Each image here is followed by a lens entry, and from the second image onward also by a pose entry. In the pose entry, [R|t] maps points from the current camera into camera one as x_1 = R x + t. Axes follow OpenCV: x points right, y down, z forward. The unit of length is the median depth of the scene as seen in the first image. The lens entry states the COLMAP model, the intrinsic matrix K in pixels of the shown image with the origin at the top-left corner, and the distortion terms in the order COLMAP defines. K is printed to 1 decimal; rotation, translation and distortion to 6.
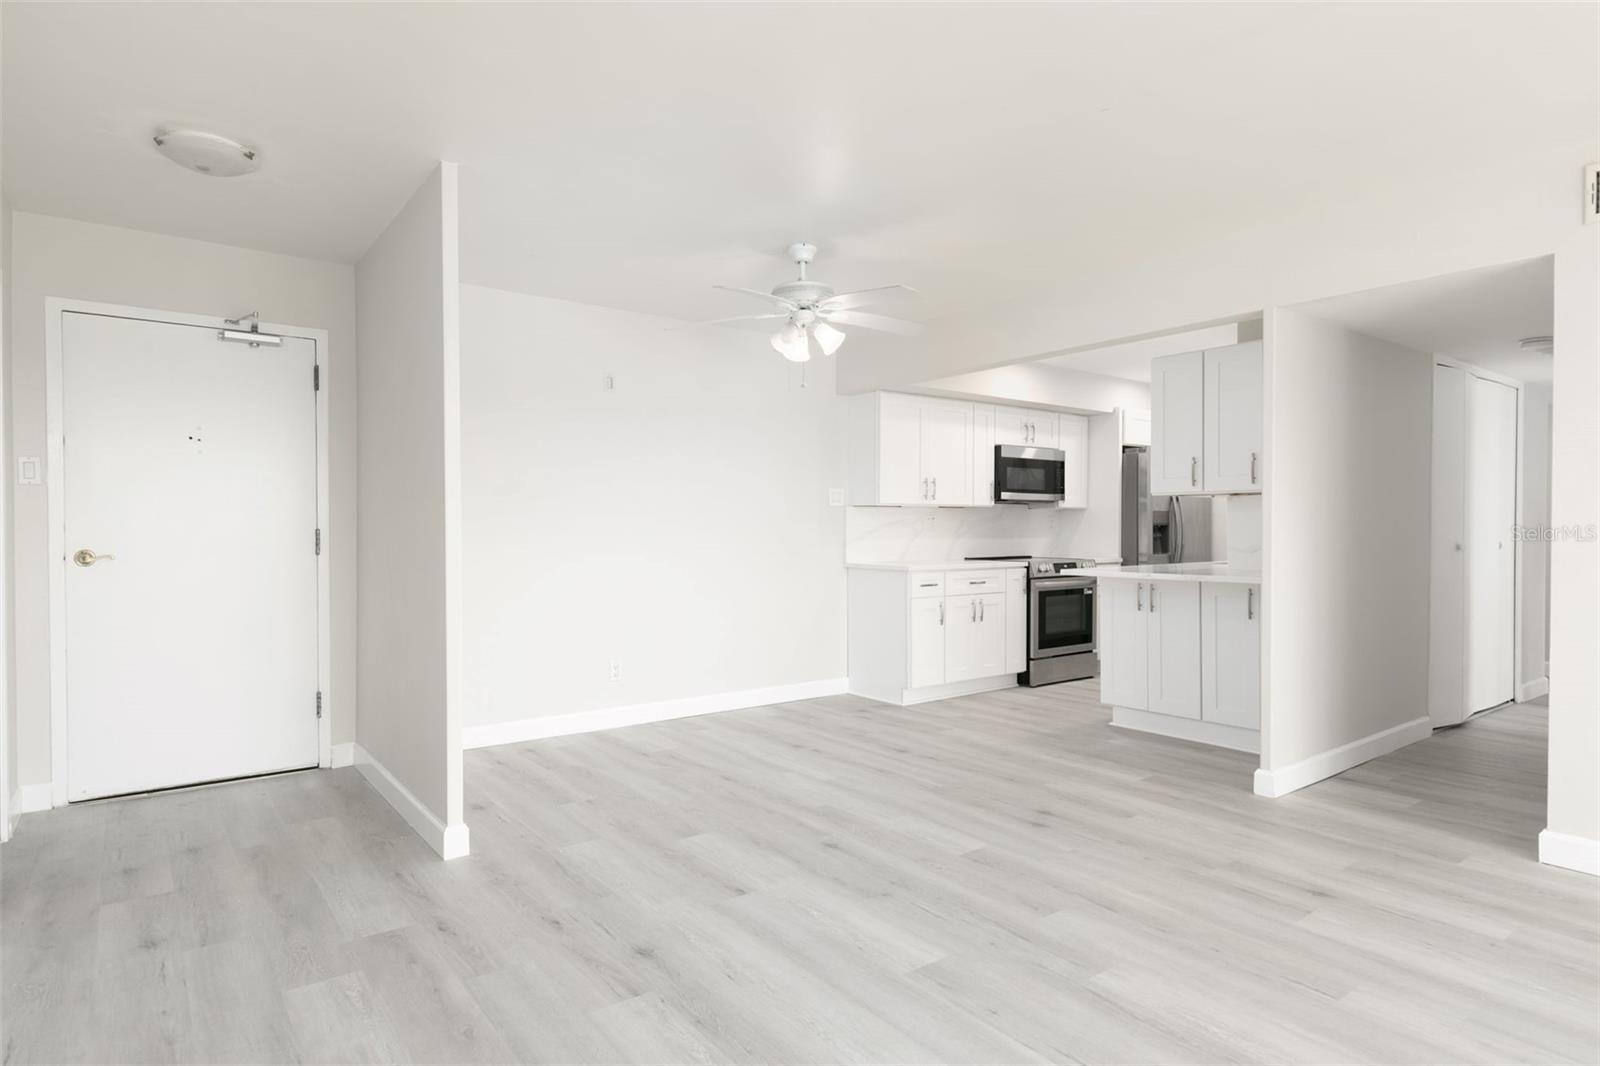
lens RADIAL K [[896.4, 0, 807.8], [0, 896.4, 536.6], [0, 0, 1]] dist [0.008435, -0.000326]
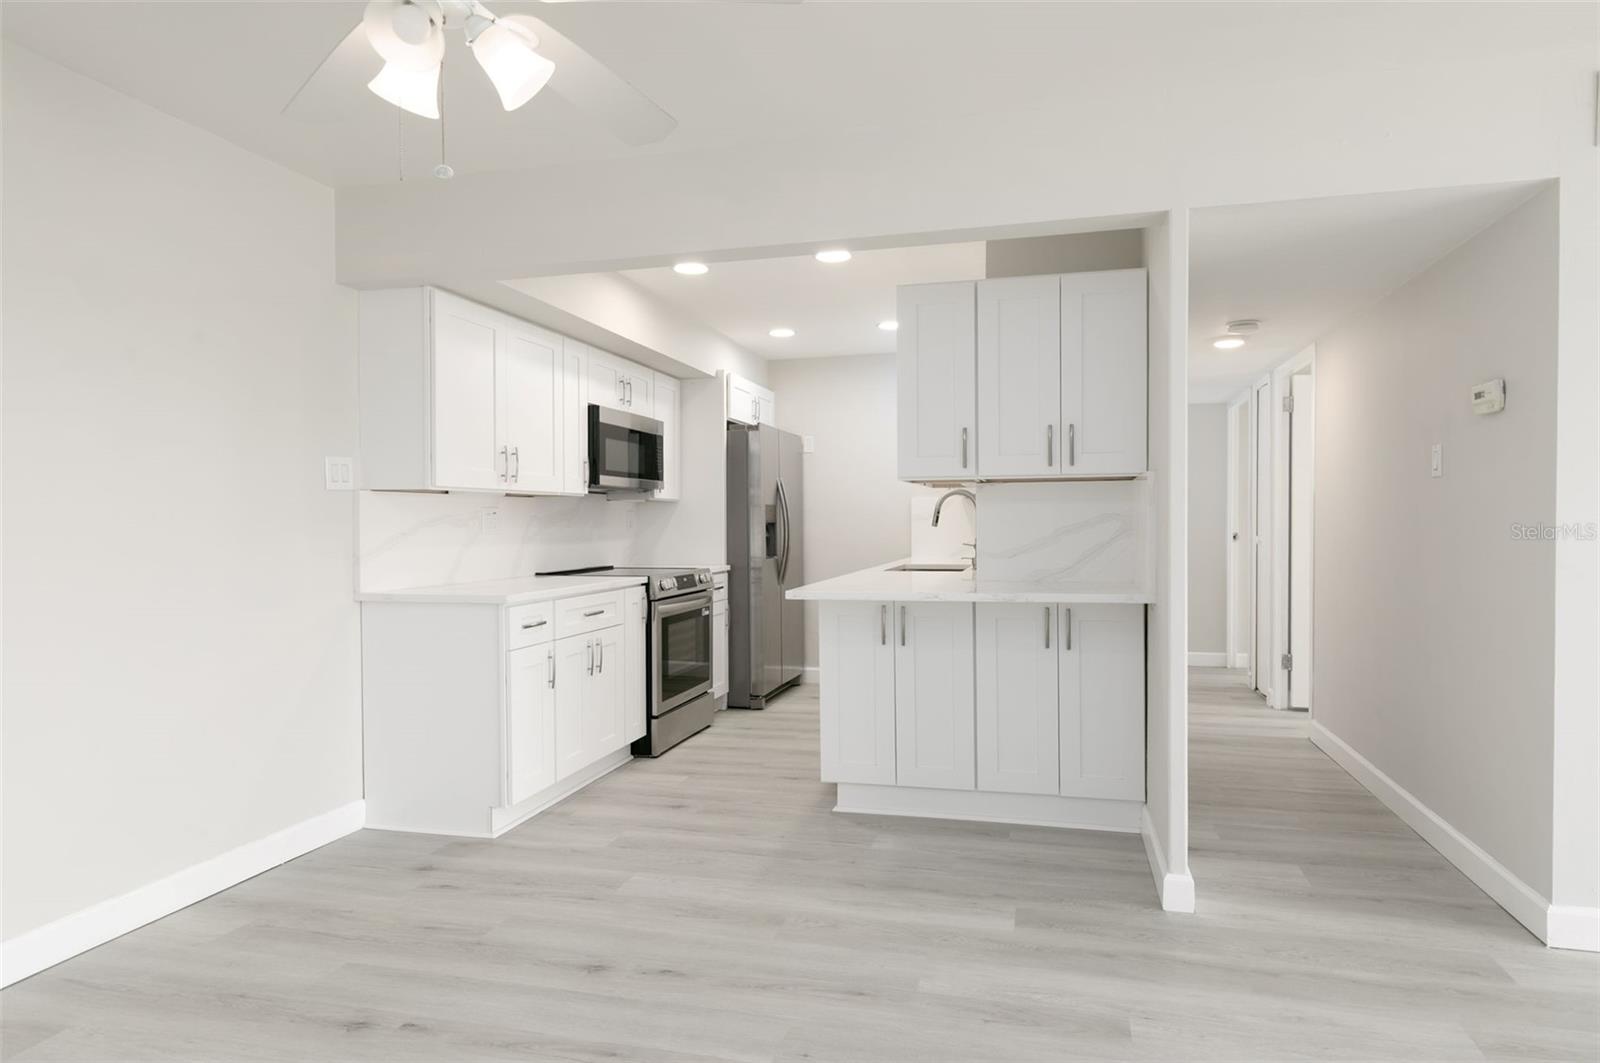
lens RADIAL K [[896.4, 0, 833.9], [0, 896.4, 532.3], [0, 0, 1]] dist [0.008435, -0.000326]
pose [[0.771722, -0.010823, 0.635867, -0.085929], [0.012241, 0.999923, 0.002164, -0.005809], [-0.635842, 0.006114, 0.771795, 0.399034]]
